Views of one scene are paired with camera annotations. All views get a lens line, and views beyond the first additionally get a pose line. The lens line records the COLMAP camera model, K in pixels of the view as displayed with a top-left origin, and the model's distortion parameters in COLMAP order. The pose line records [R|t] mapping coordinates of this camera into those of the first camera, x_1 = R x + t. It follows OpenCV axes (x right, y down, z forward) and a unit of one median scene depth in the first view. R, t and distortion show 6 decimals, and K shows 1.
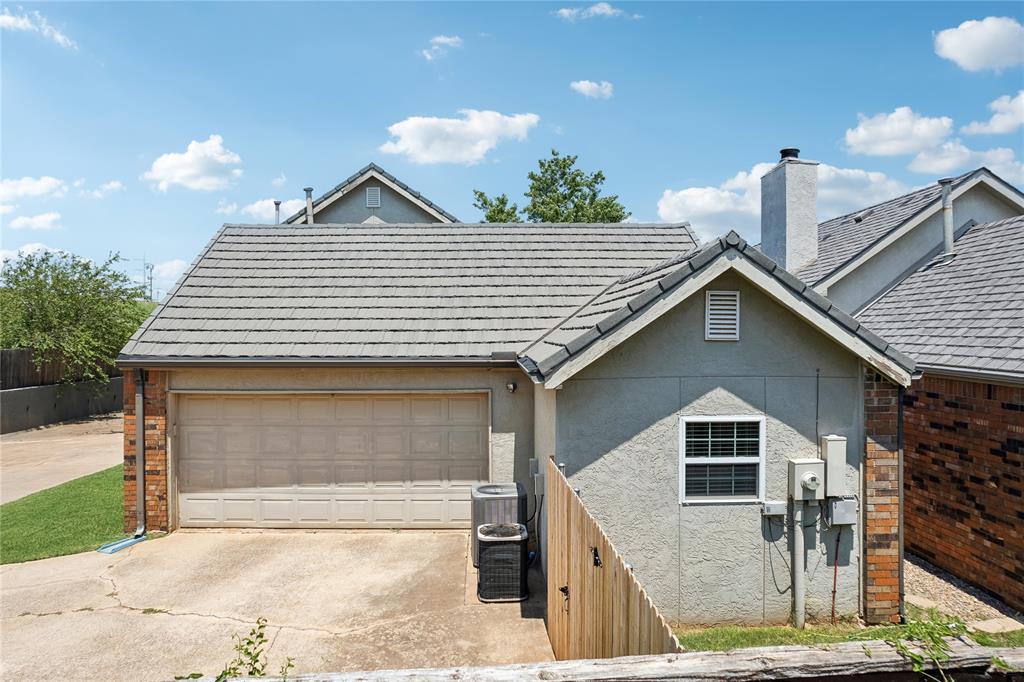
lens RADIAL K [[668.3, 0, 520.2], [0, 668.3, 341.4], [0, 0, 1]] dist [-0.042221, 0.047509]
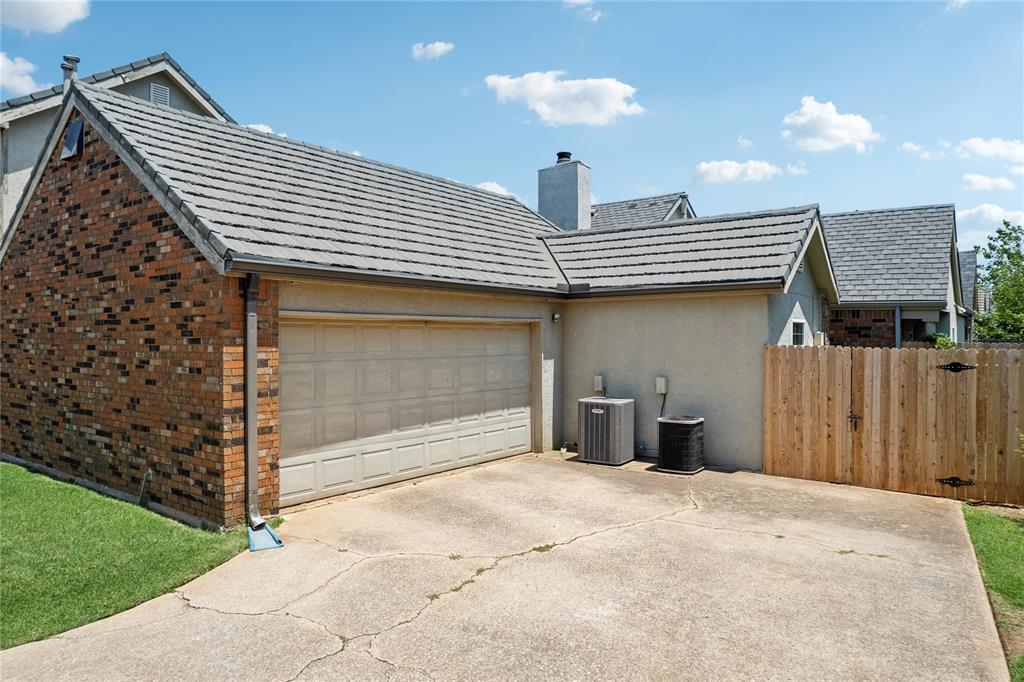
lens RADIAL K [[668.3, 0, 520.2], [0, 668.3, 341.4], [0, 0, 1]] dist [-0.042221, 0.047509]
pose [[0.612831, -0.005195, 0.790197, -0.902208], [0.000961, 0.999983, 0.005828, 0.100076], [-0.790213, -0.002812, 0.612826, 0.364413]]
